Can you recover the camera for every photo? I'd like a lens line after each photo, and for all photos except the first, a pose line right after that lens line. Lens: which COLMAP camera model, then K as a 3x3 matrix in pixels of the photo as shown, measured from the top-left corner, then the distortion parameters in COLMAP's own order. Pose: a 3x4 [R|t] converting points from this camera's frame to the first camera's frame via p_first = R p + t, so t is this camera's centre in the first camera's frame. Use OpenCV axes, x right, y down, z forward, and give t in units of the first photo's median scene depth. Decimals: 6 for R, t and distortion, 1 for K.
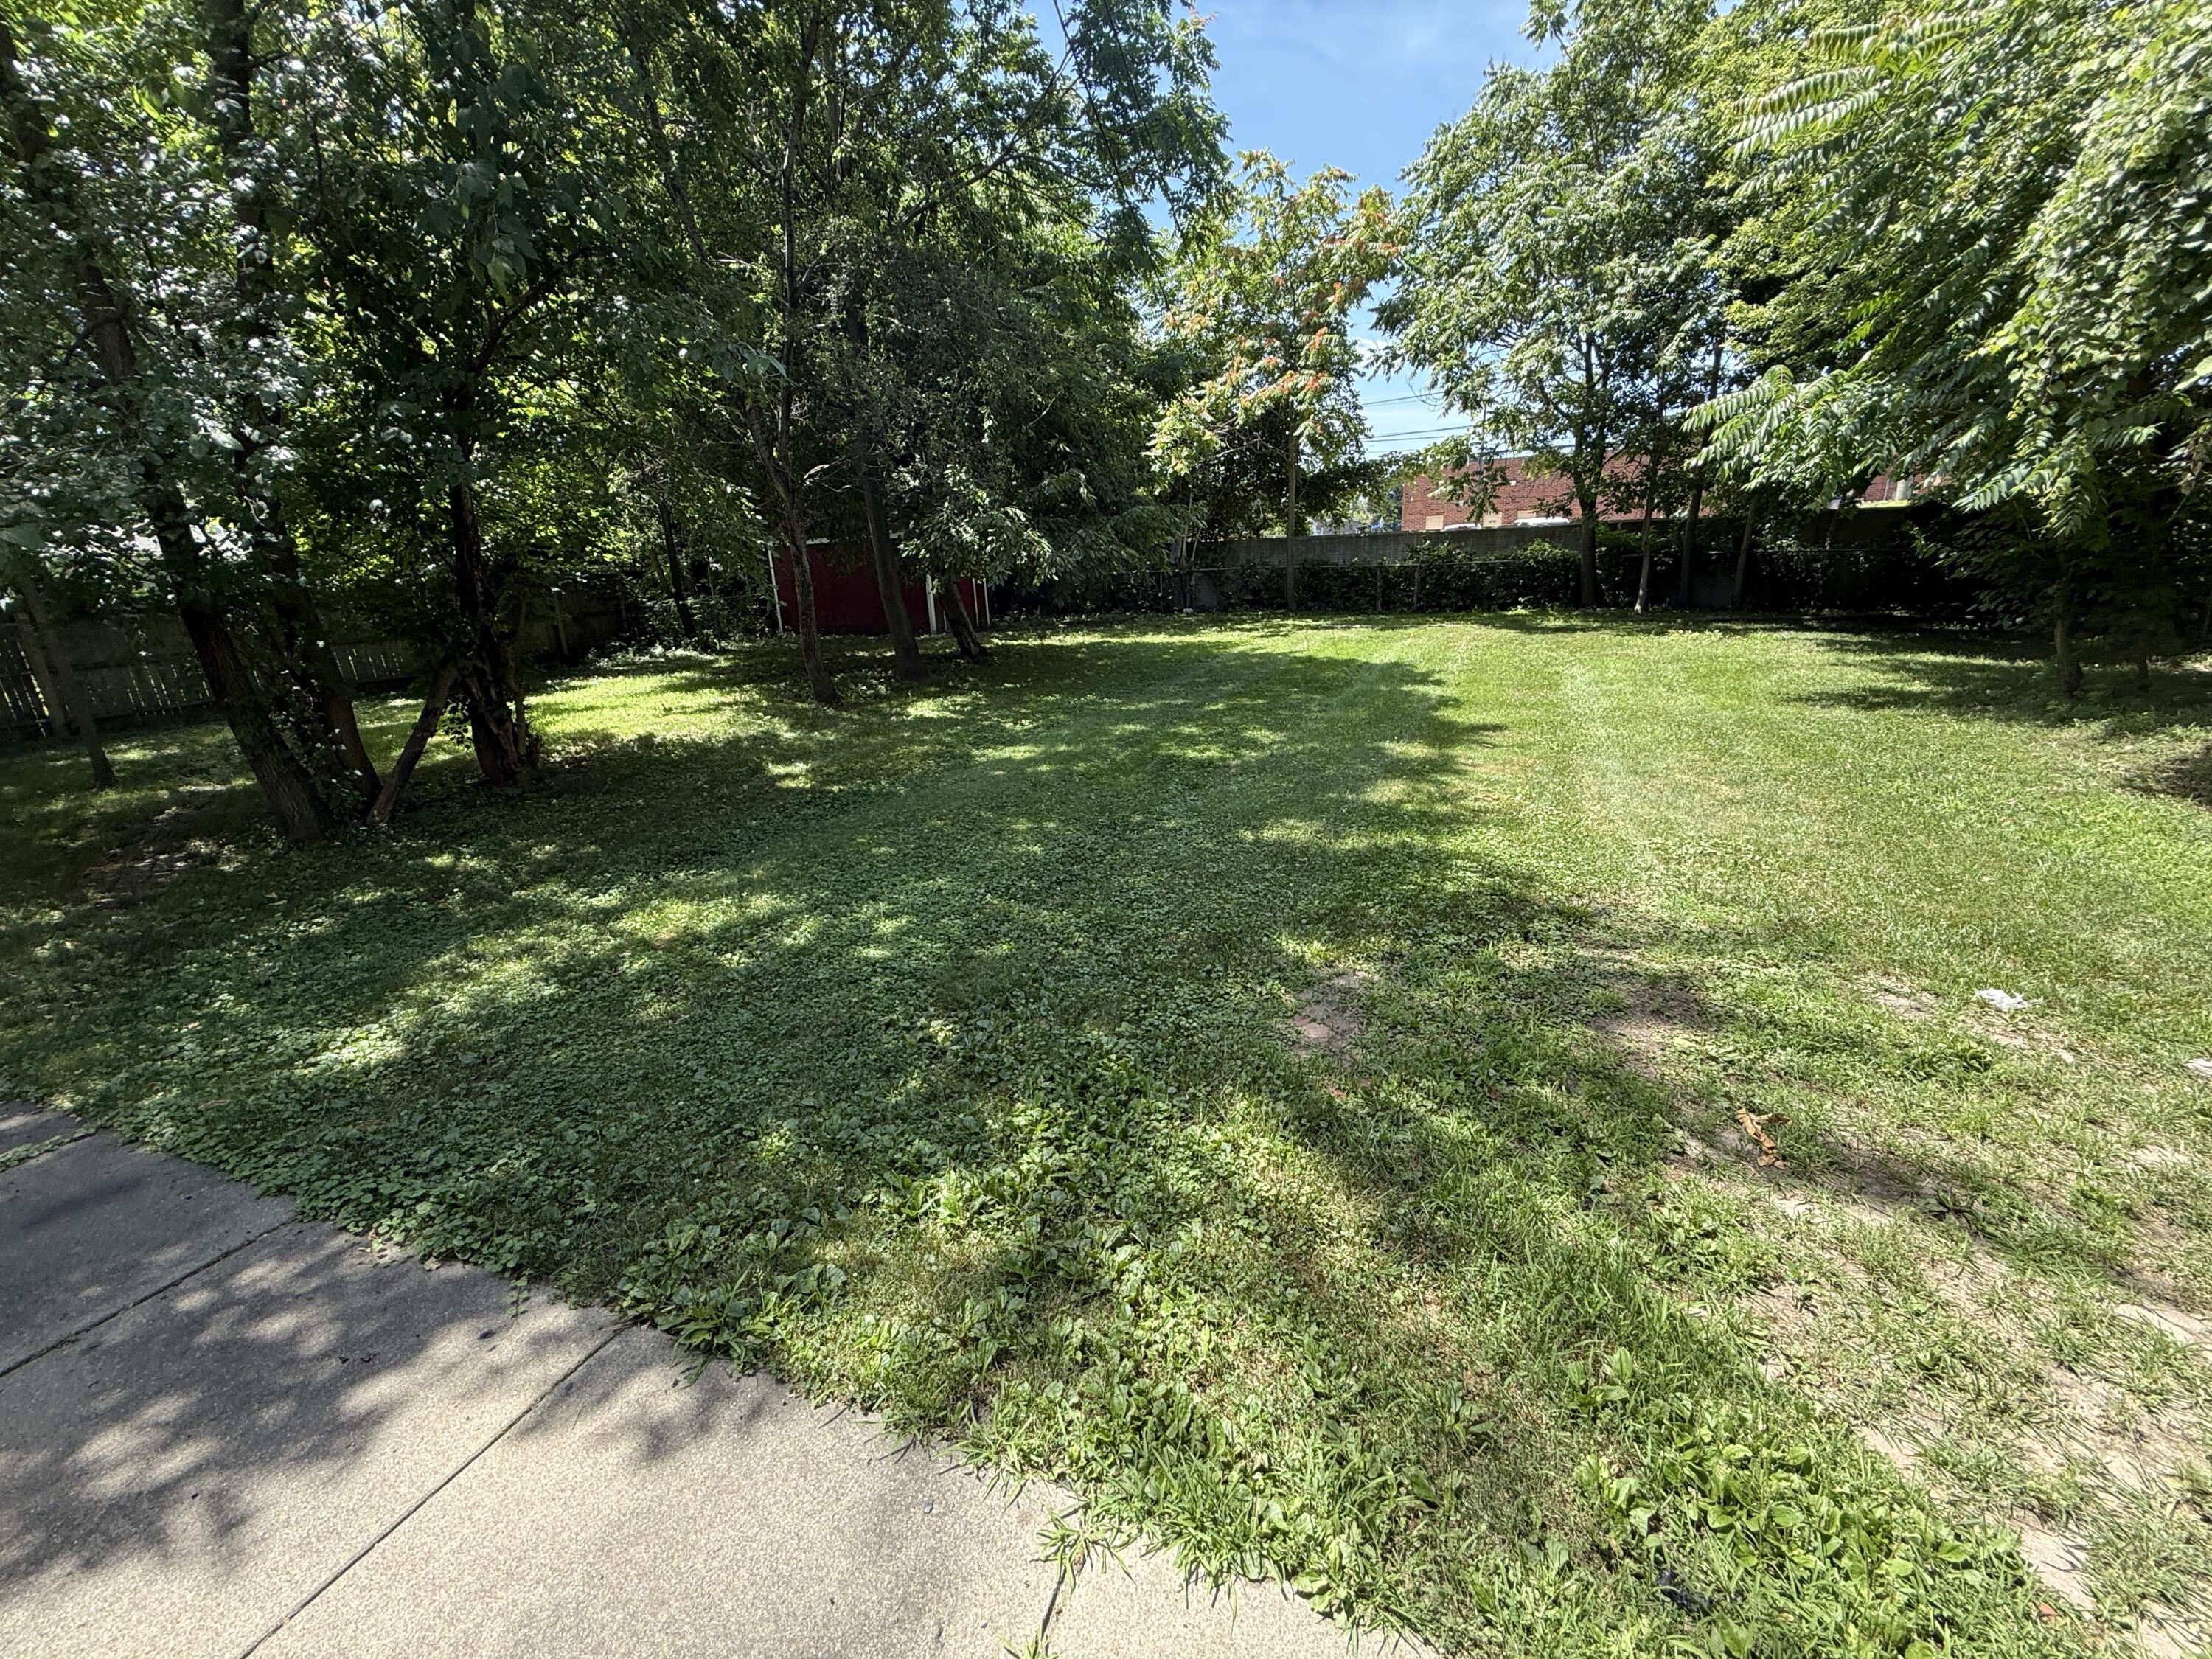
lens RADIAL K [[881.0, 0, 1106.2], [0, 881.0, 829.5], [0, 0, 1]] dist [-0.001310, 0.000366]
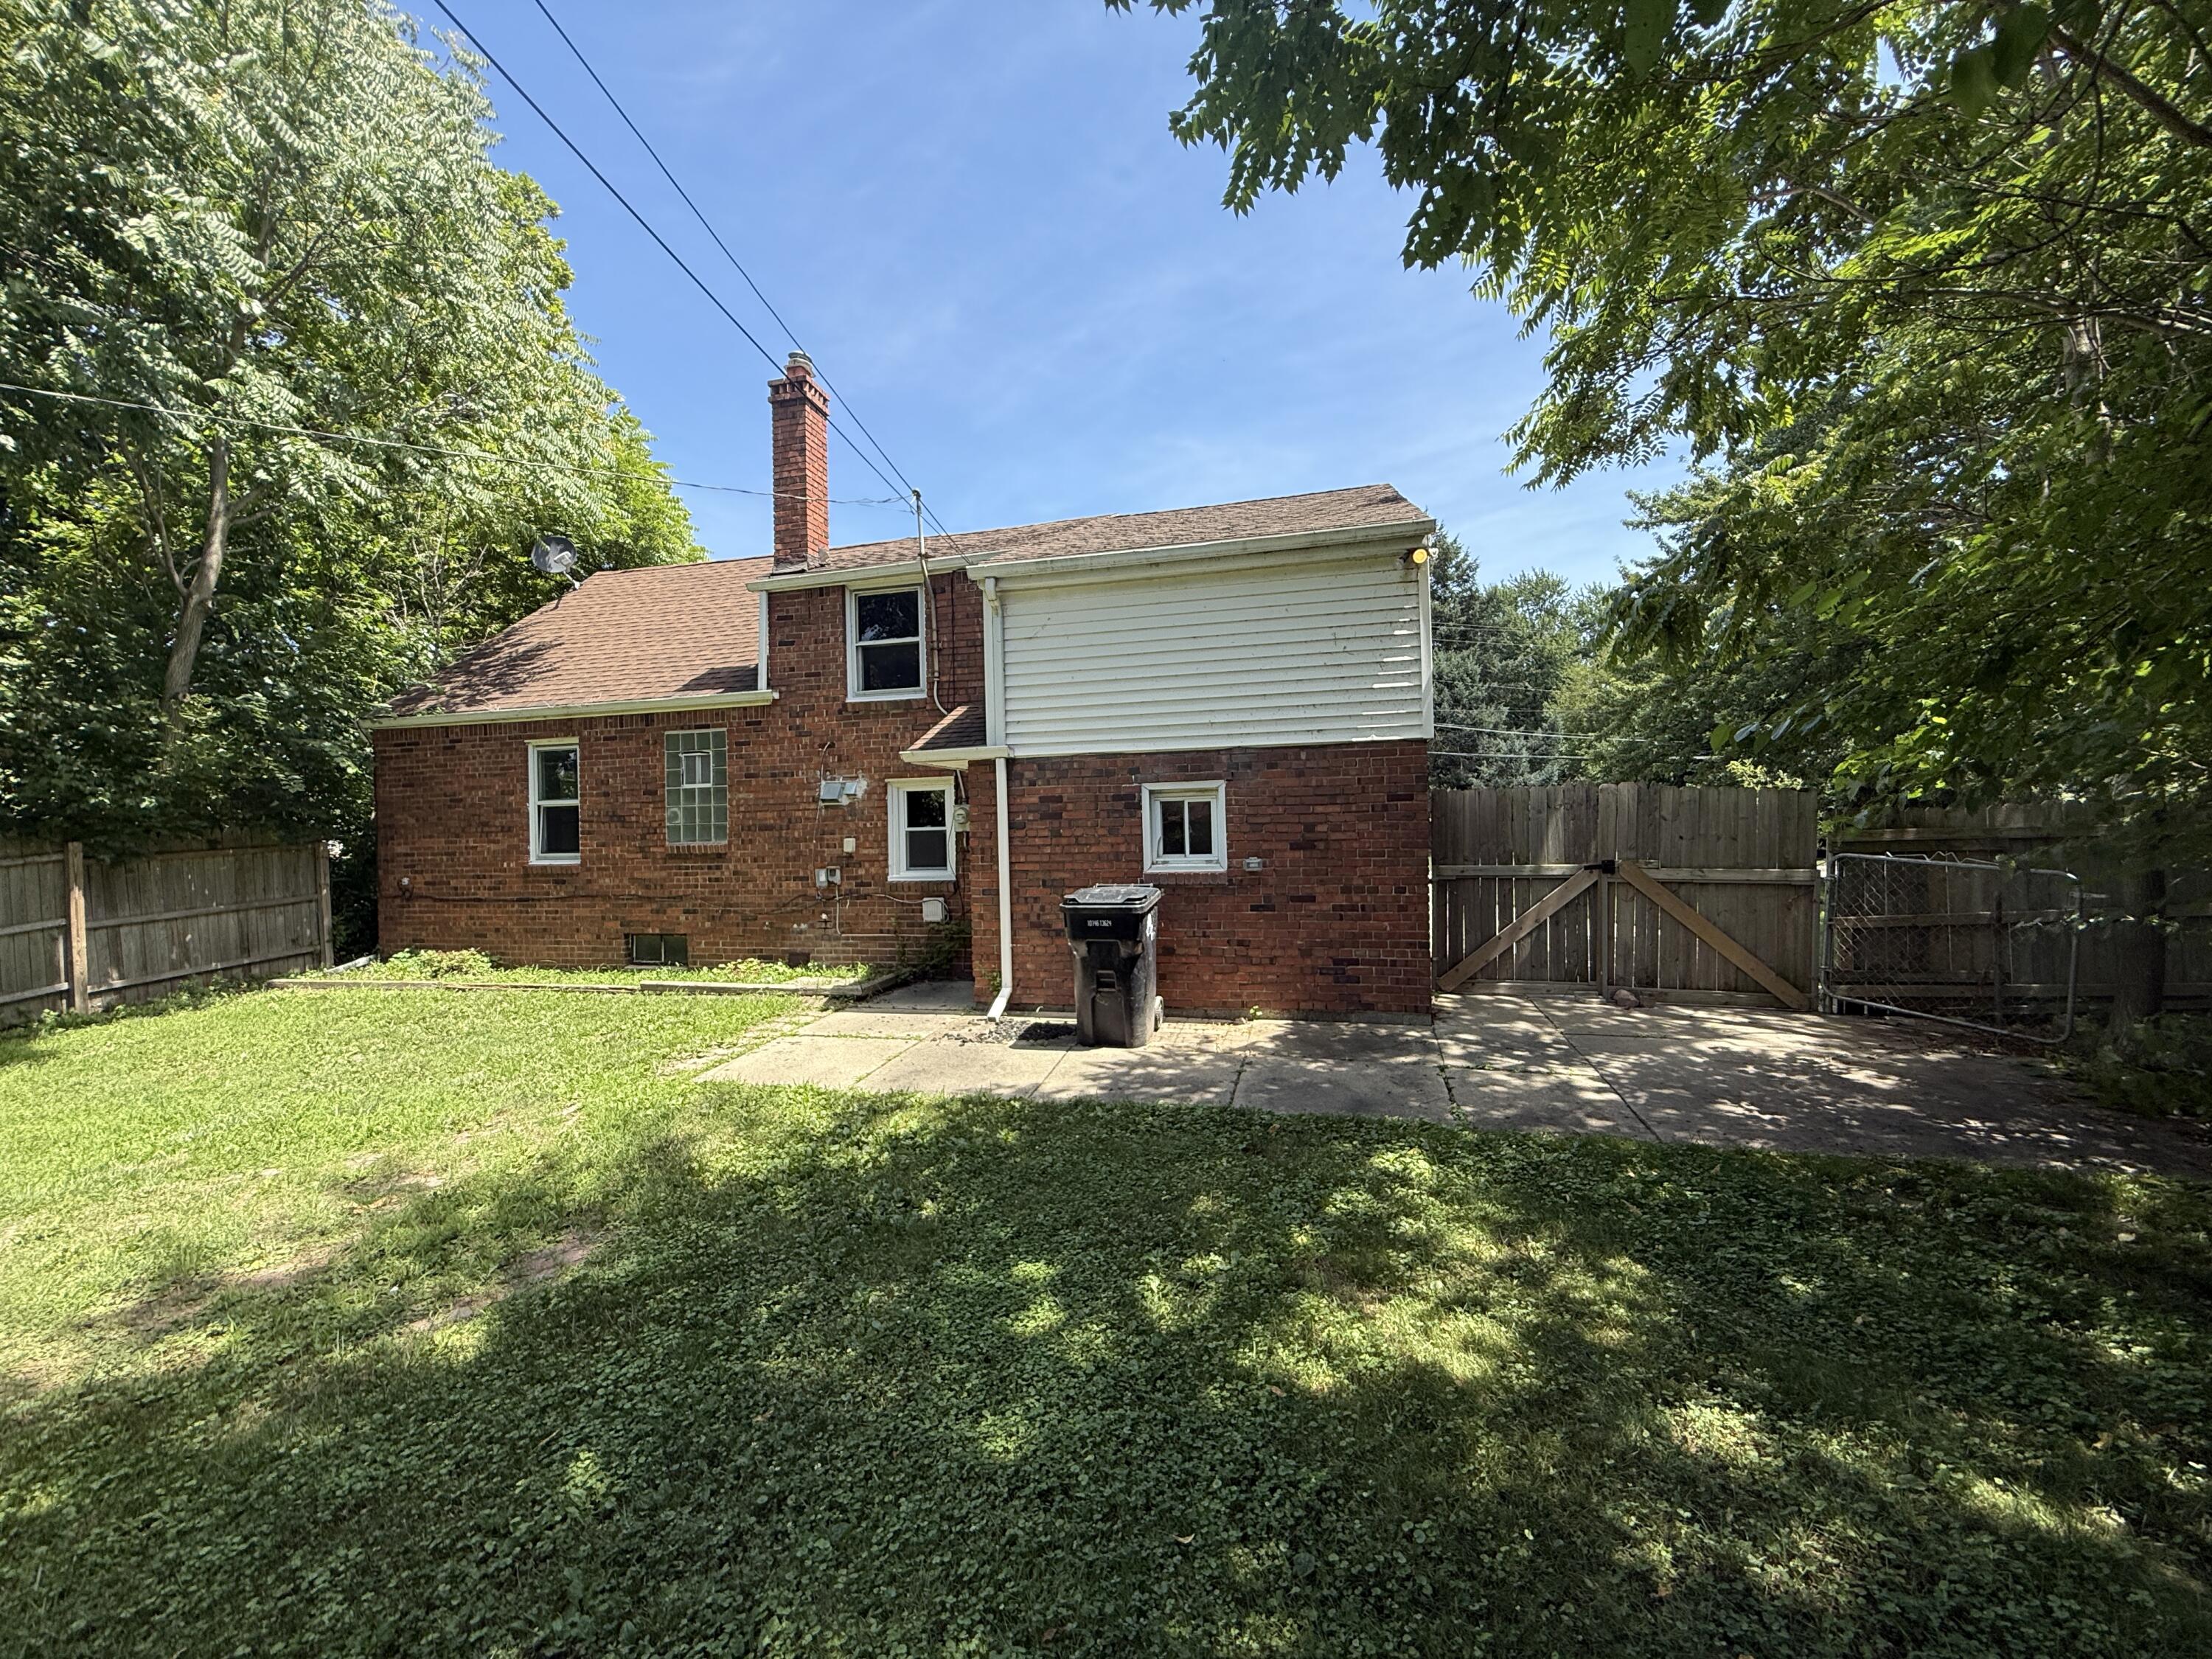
lens RADIAL K [[881.0, 0, 1105.9], [0, 881.0, 830.9], [0, 0, 1]] dist [-0.001310, 0.000366]
pose [[-0.986488, 0.072317, -0.147007, -0.269981], [0.020854, 0.945435, 0.325143, -0.580502], [0.162499, 0.317684, -0.934169, 1.866883]]
